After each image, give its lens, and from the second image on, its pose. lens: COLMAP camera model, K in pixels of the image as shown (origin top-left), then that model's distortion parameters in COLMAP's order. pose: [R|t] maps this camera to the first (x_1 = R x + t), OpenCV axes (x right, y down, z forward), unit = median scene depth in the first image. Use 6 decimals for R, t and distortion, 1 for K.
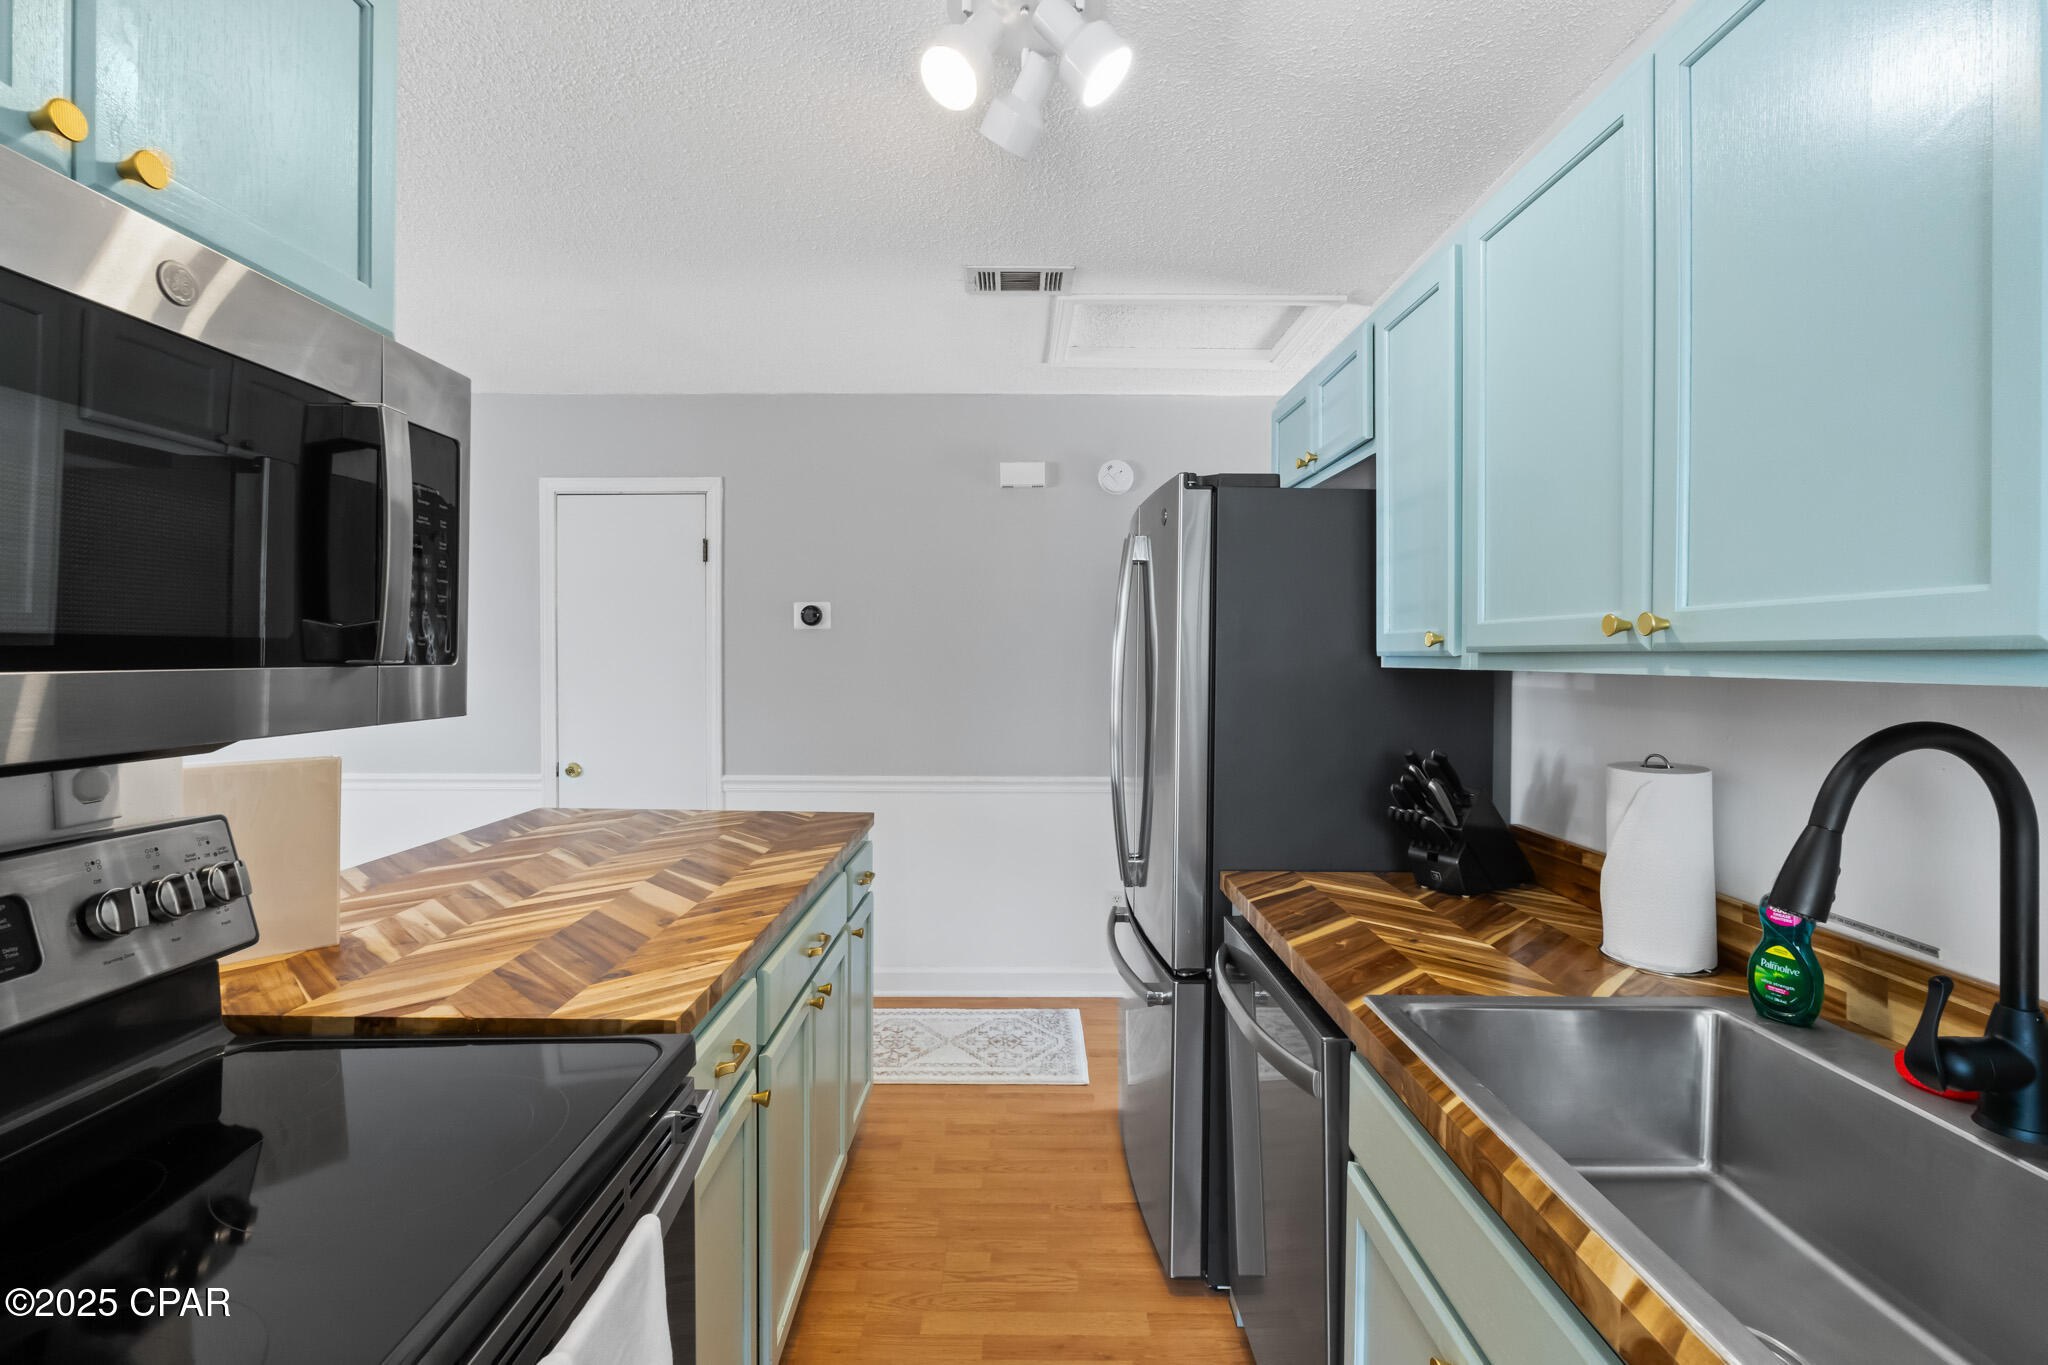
lens RADIAL K [[903.4, 0, 1018.9], [0, 903.4, 657.2], [0, 0, 1]] dist [-0.000658, -0.000098]
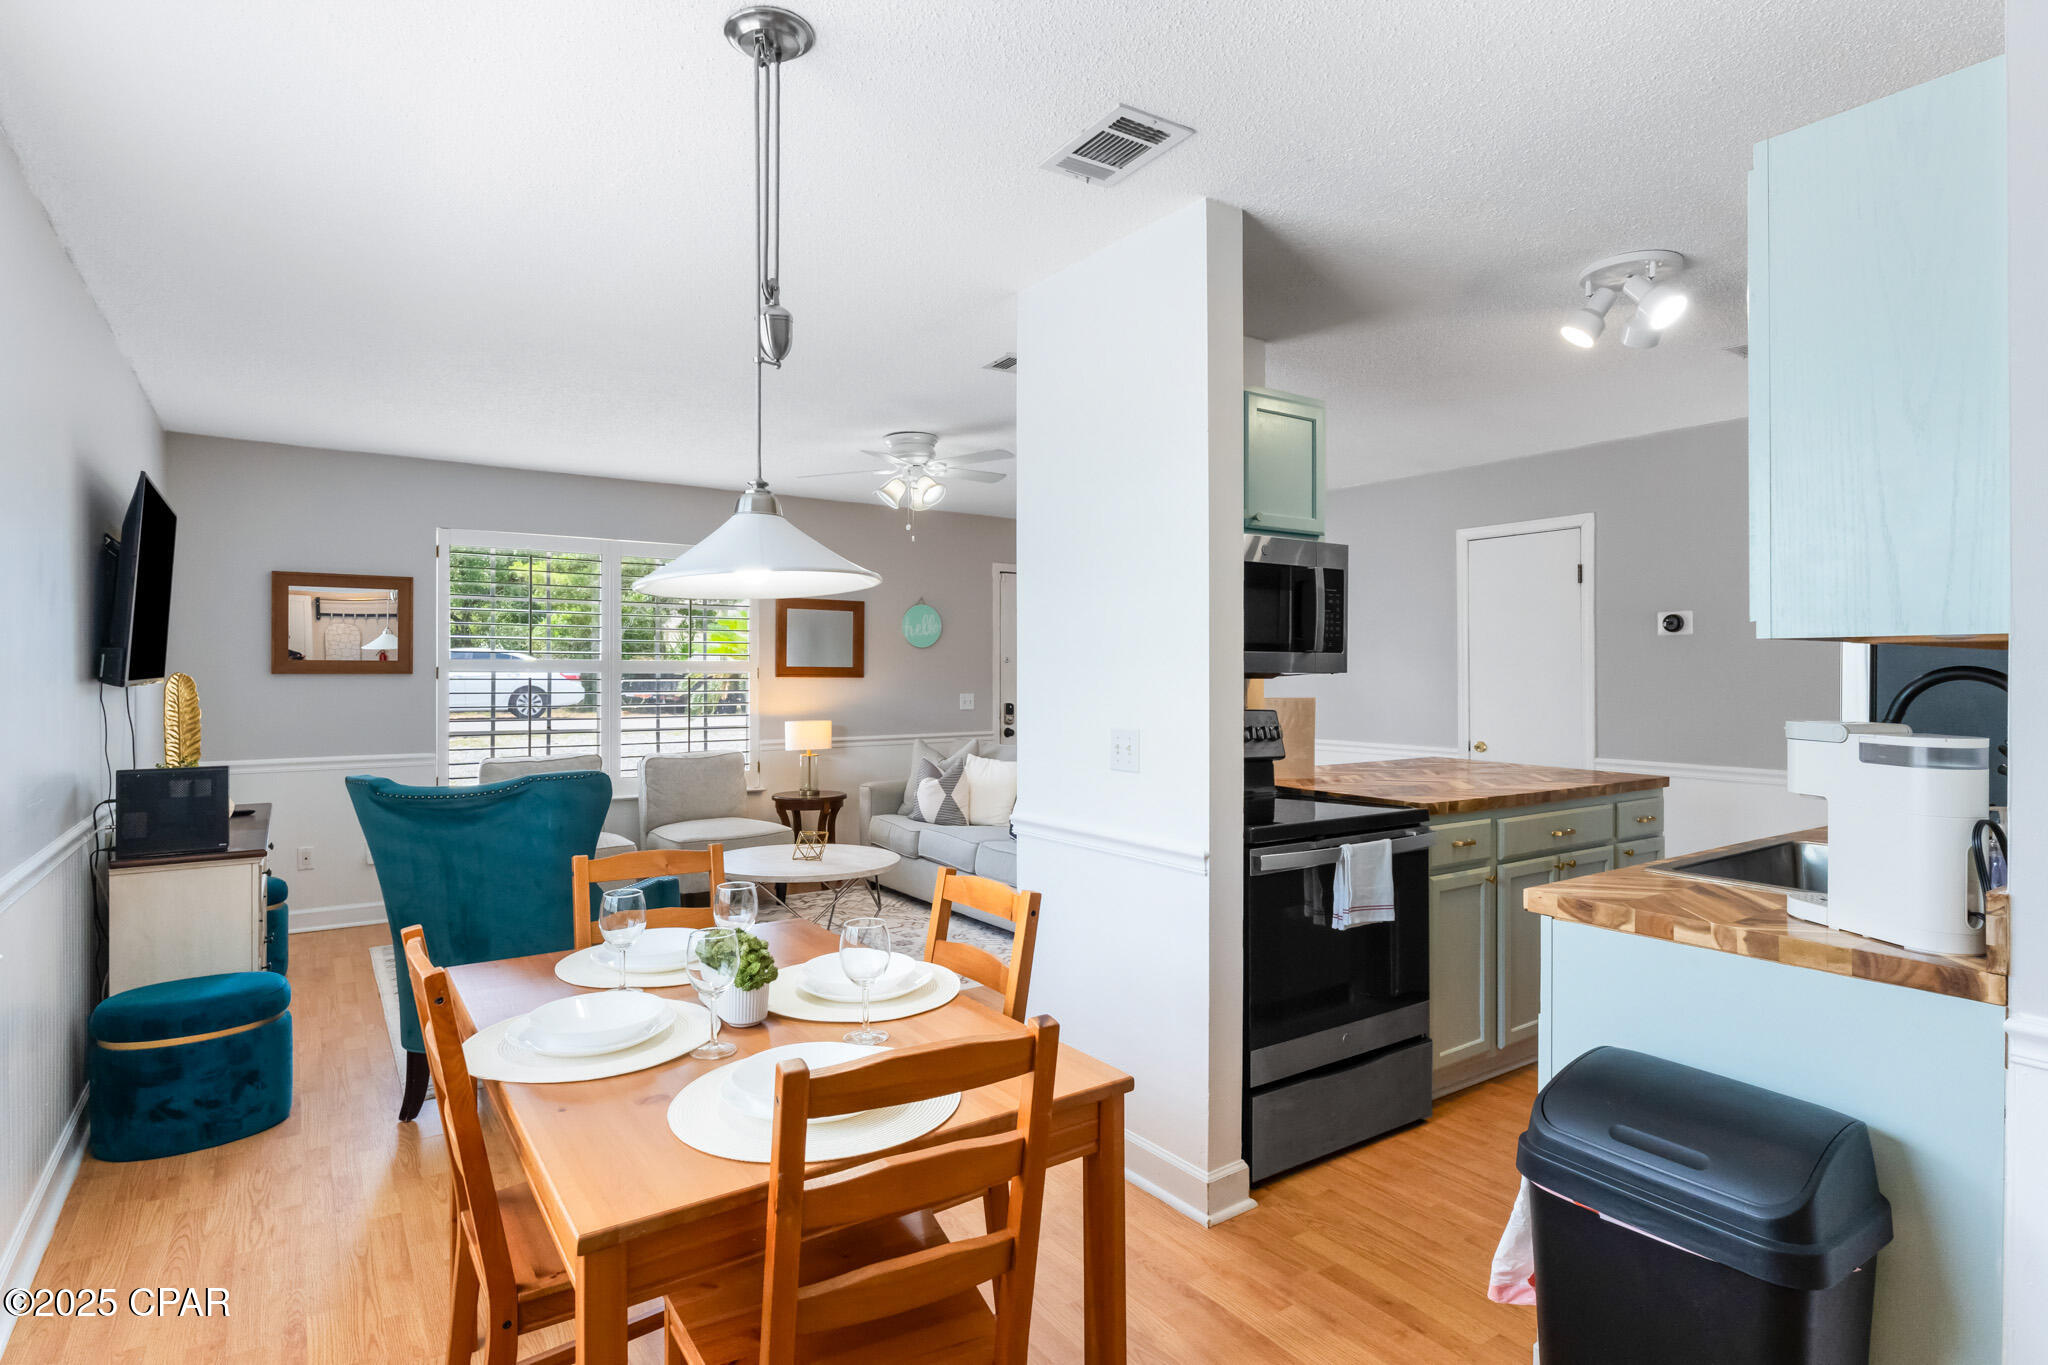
lens RADIAL K [[1058.2, 0, 1024.0], [0, 1058.2, 682.5], [0, 0, 1]] dist [0.000562, 0.000044]
pose [[0.574868, 0.006934, -0.818217, 1.324412], [-0.002121, 0.999973, 0.006984, 0.070848], [0.818243, -0.002279, 0.574867, -1.488424]]
